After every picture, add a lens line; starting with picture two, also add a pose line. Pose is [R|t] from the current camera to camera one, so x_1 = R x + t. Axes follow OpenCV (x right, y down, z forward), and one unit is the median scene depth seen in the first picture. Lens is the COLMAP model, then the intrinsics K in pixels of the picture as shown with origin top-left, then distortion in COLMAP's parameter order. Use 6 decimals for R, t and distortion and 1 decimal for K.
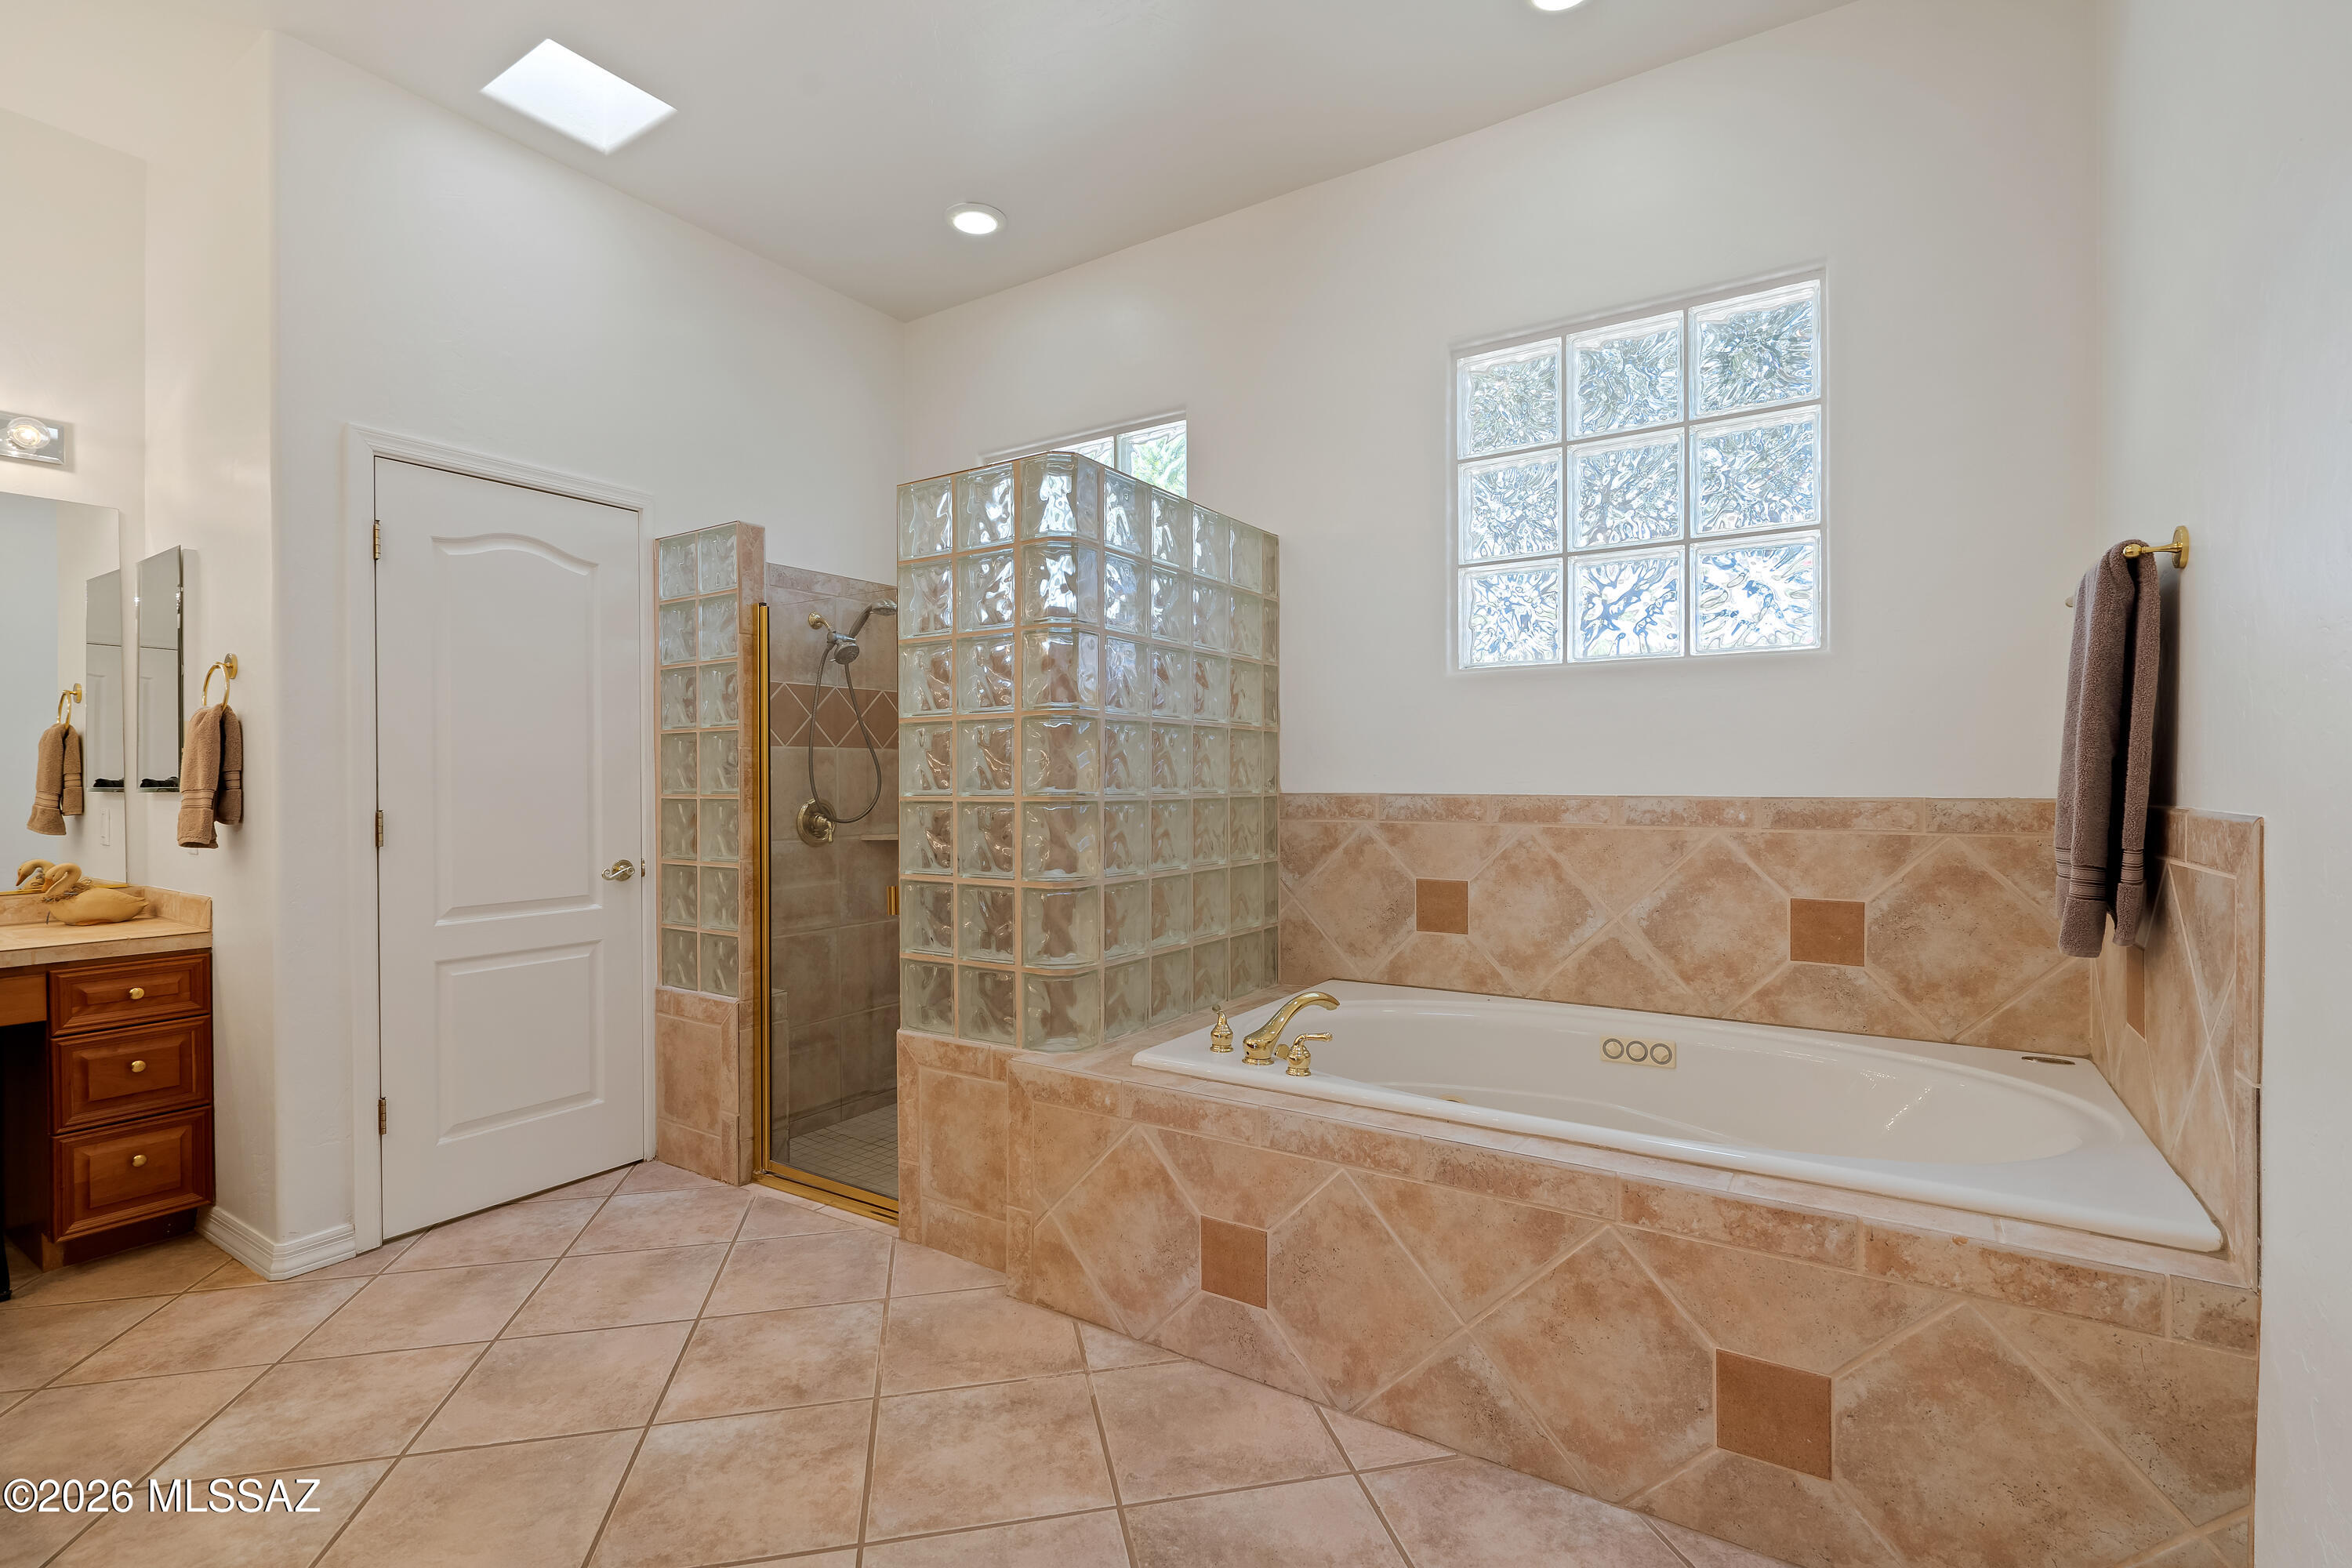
lens RADIAL K [[1073.1, 0, 1166.3], [0, 1073.1, 776.0], [0, 0, 1]] dist [-0.000736, 0.000211]
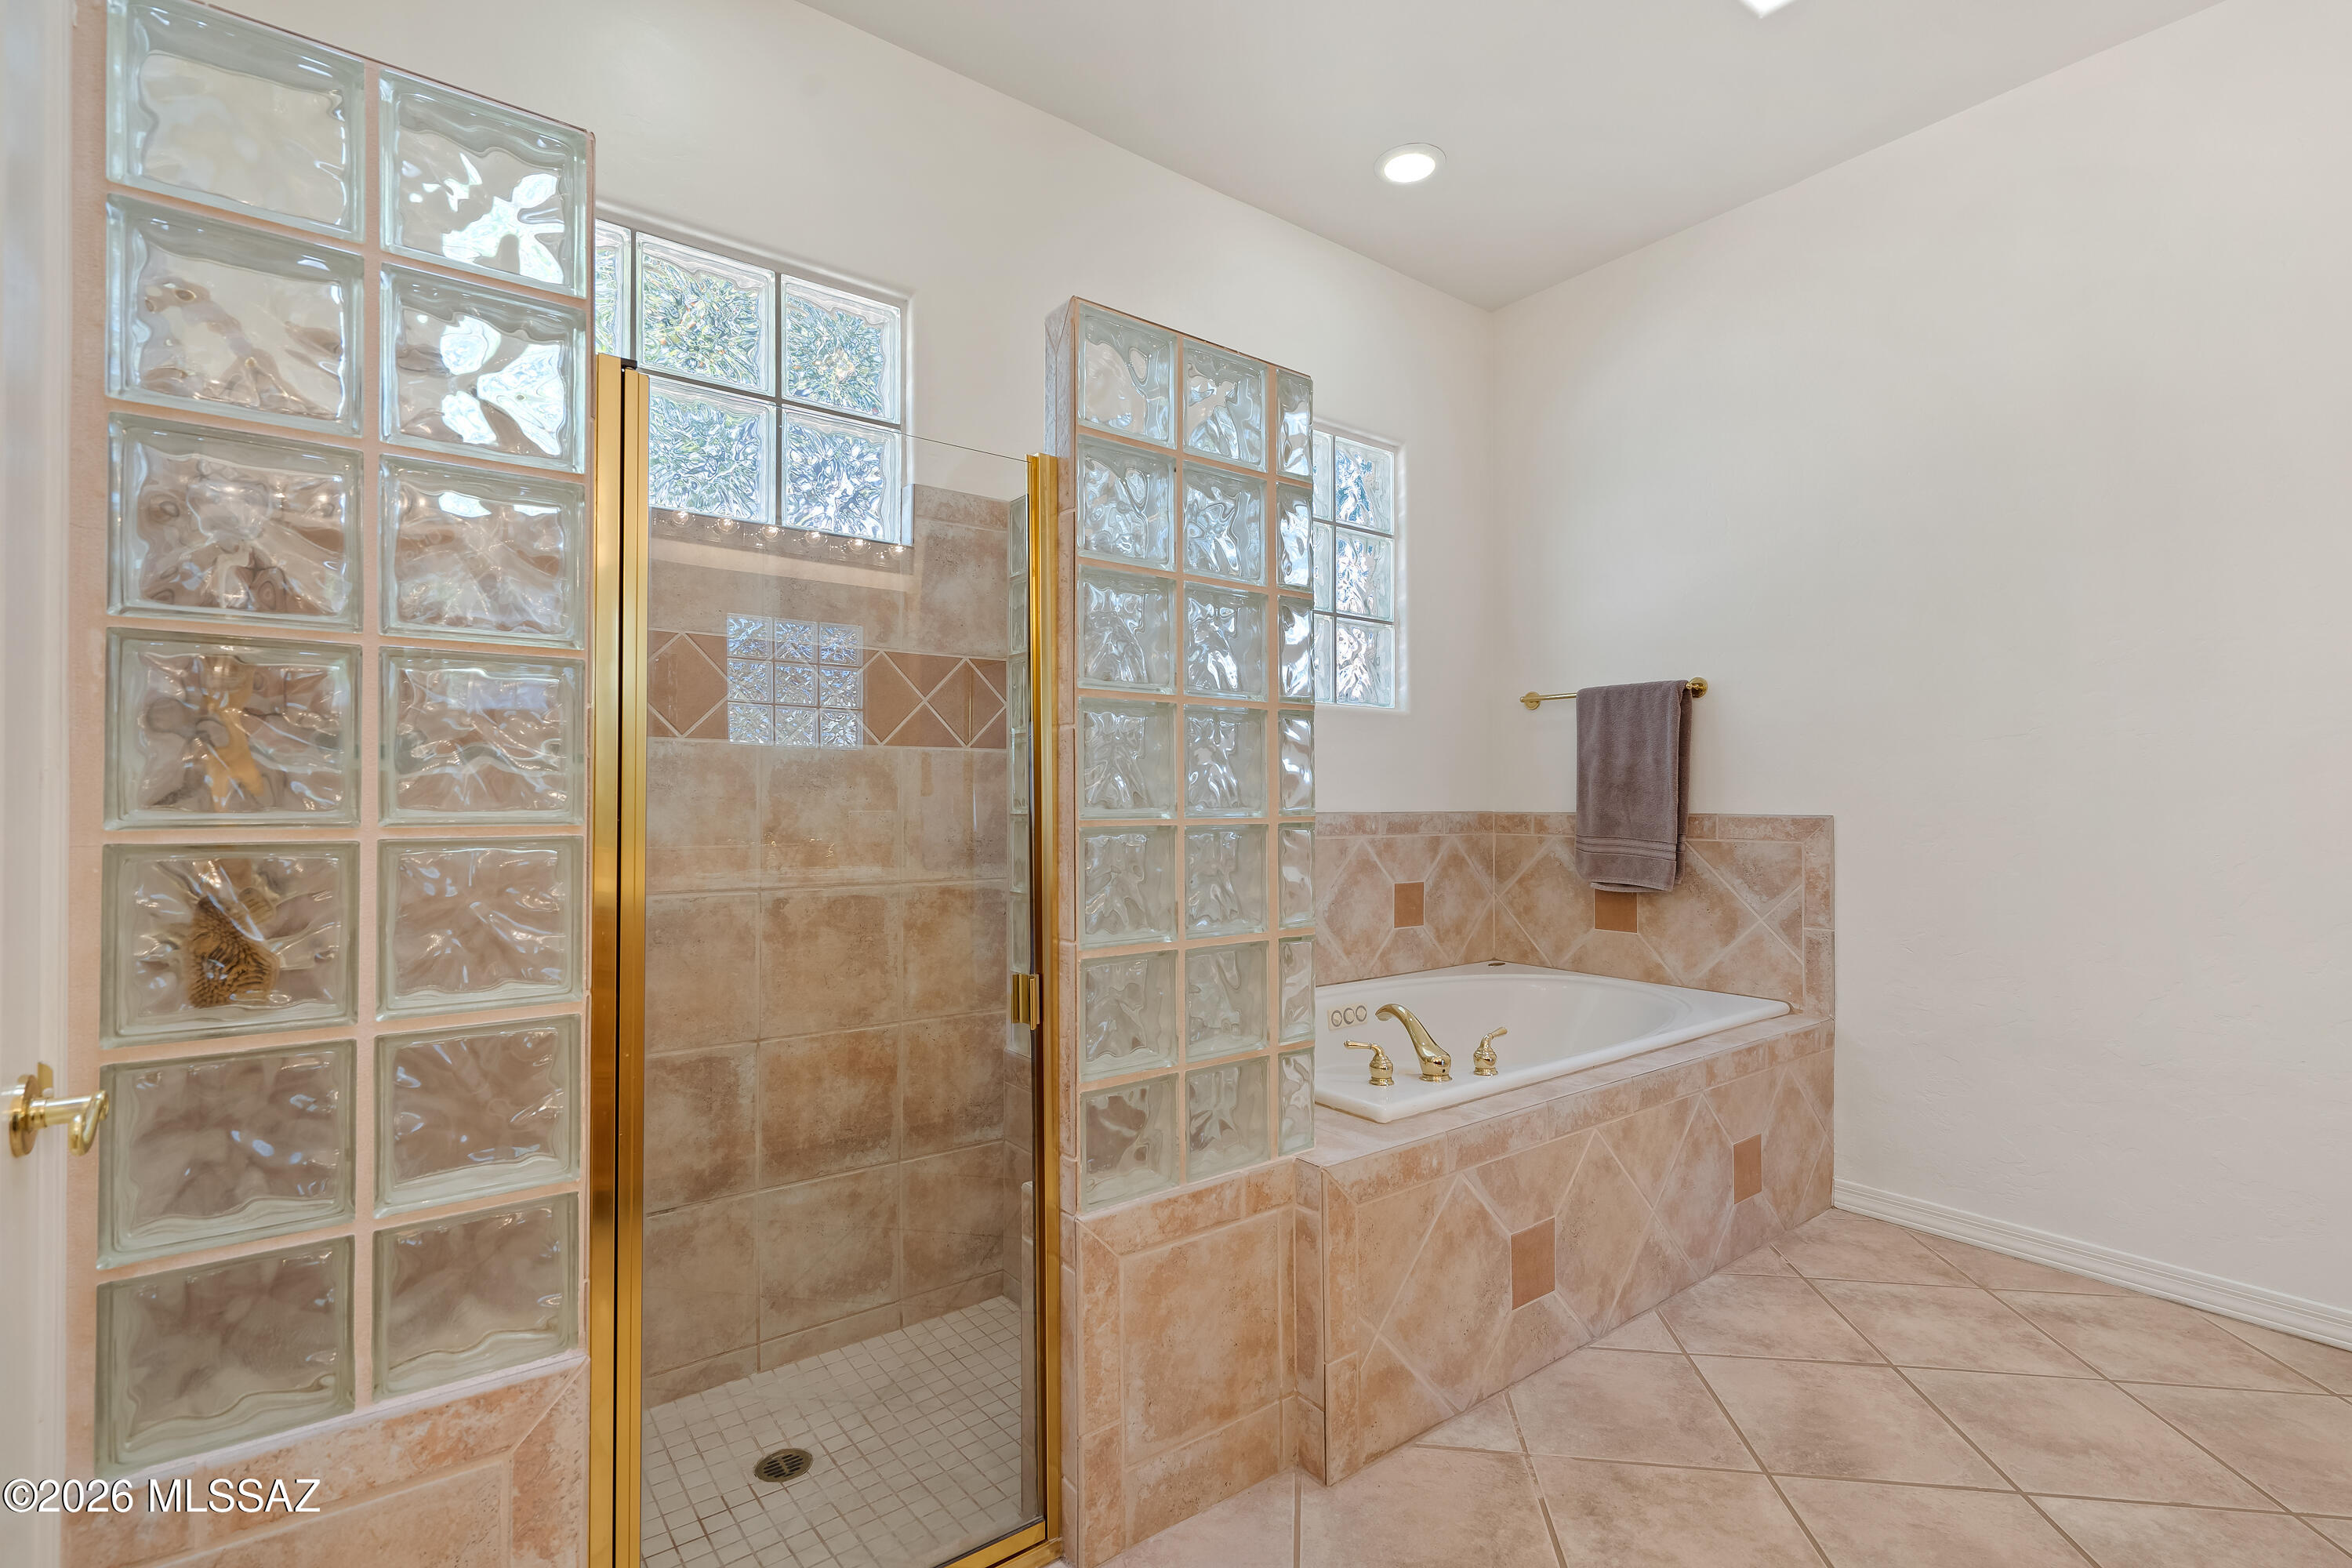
lens RADIAL K [[1071.0, 0, 1169.7], [0, 1071.0, 790.8], [0, 0, 1]] dist [-0.000766, 0.000672]
pose [[0.332007, 0.013538, 0.943180, -0.941776], [-0.002606, 0.999906, -0.013435, 0.013009], [-0.943273, 0.002003, 0.332011, 0.904490]]
